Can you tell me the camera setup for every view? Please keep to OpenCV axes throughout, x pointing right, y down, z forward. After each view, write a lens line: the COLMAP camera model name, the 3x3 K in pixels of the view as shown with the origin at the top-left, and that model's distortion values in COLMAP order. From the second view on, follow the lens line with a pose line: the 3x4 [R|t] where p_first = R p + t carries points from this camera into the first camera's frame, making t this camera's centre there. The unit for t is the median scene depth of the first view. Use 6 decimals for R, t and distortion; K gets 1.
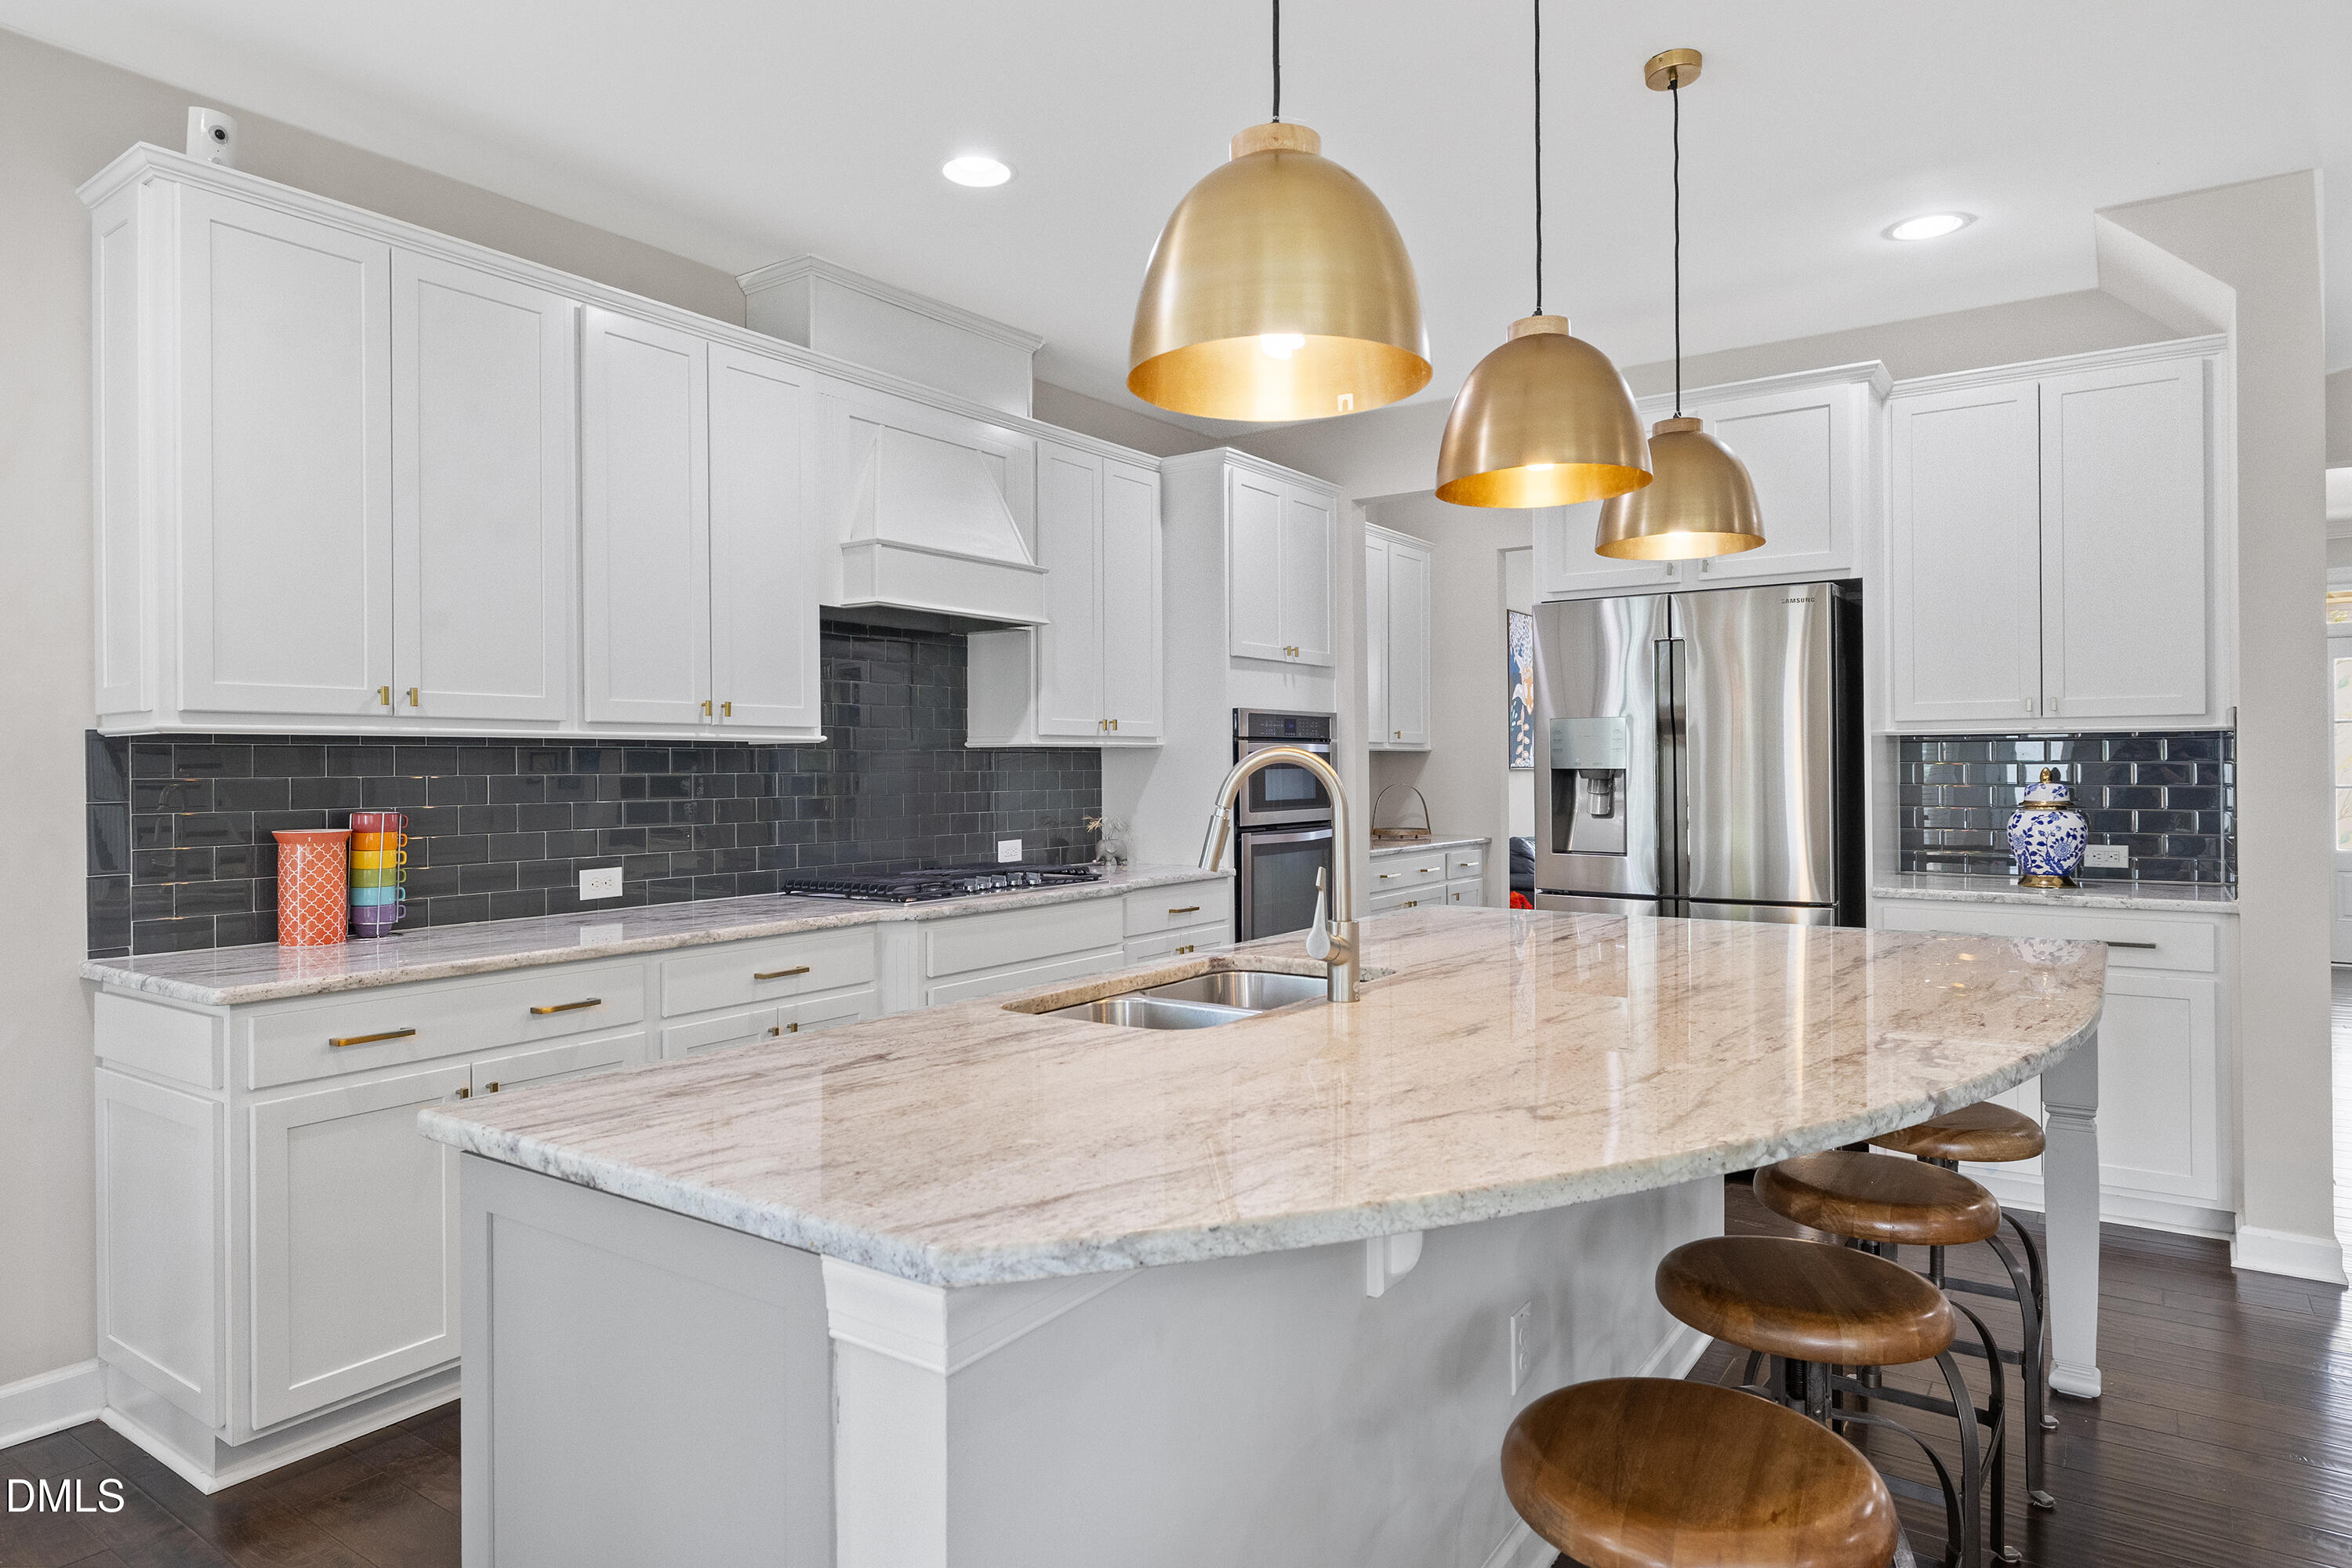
lens RADIAL K [[1360.6, 0, 1206.7], [0, 1360.6, 756.1], [0, 0, 1]] dist [-0.005683, -0.001010]
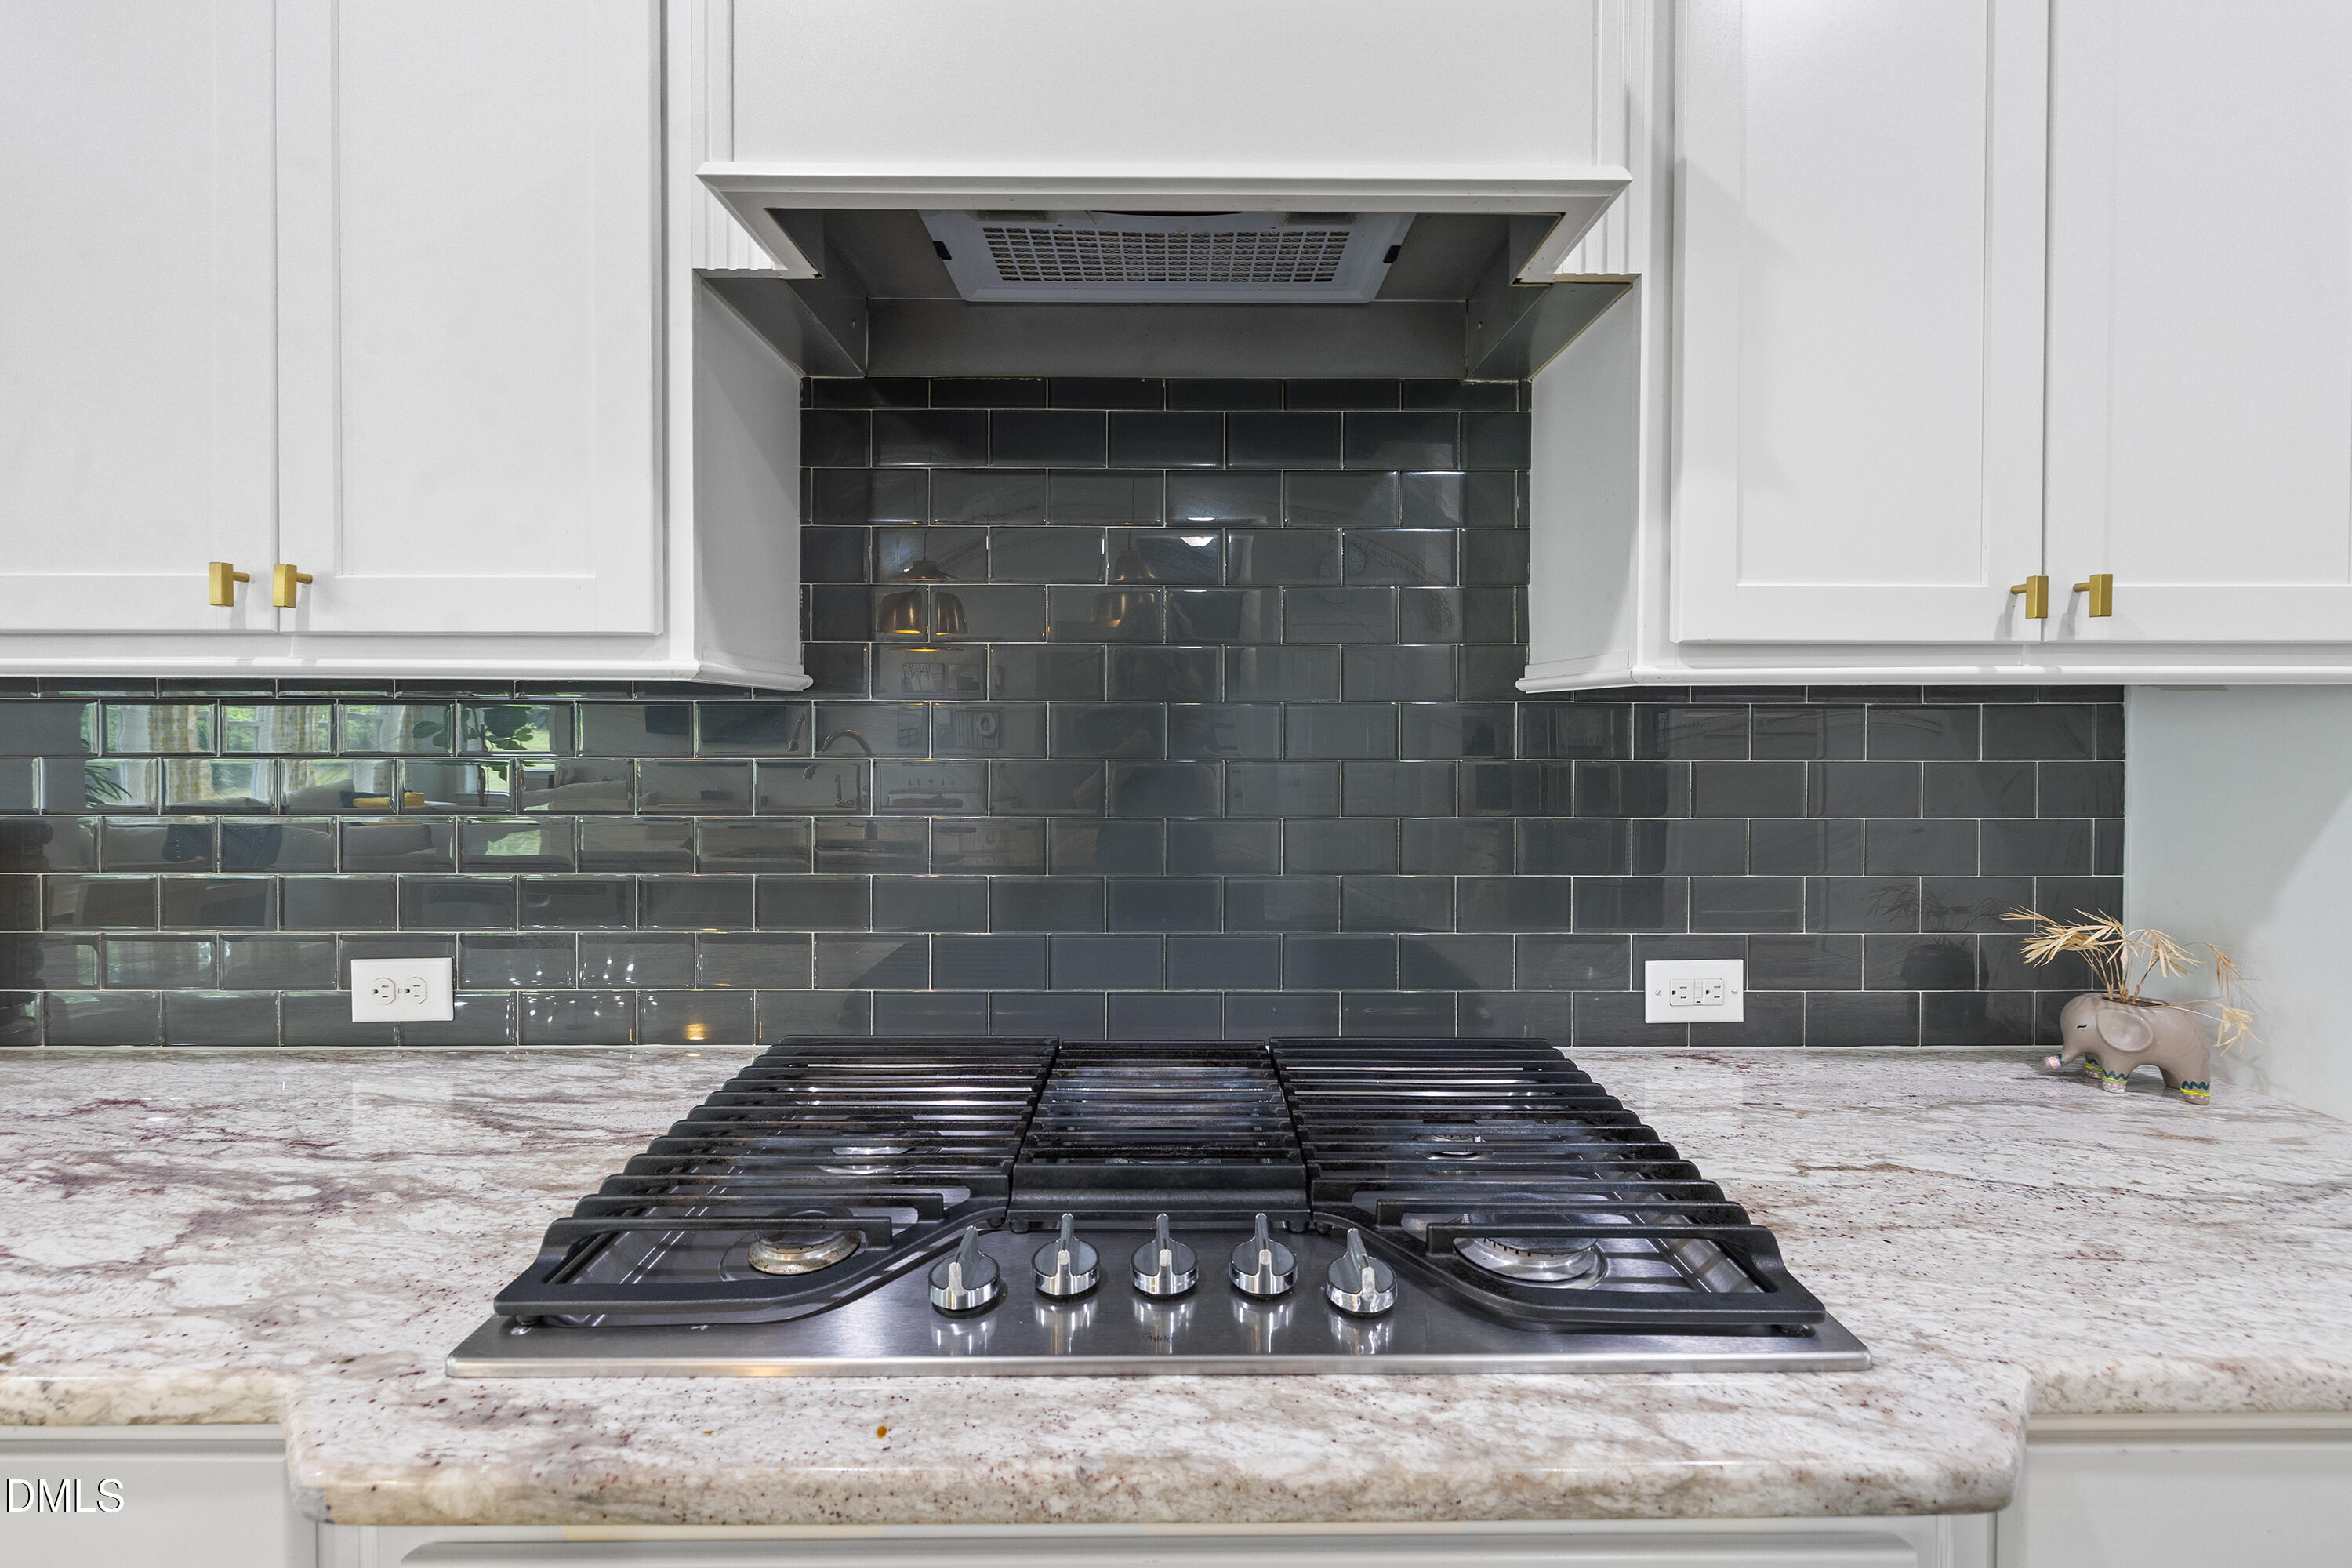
lens RADIAL K [[1000.1, 0, 1204.3], [0, 1000.1, 716.3], [0, 0, 1]] dist [0.000875, 0.000543]
pose [[0.581058, 0.023007, -0.813537, -0.011868], [-0.003189, 0.999657, 0.025993, -0.005719], [0.813856, -0.012509, 0.580932, 0.713810]]
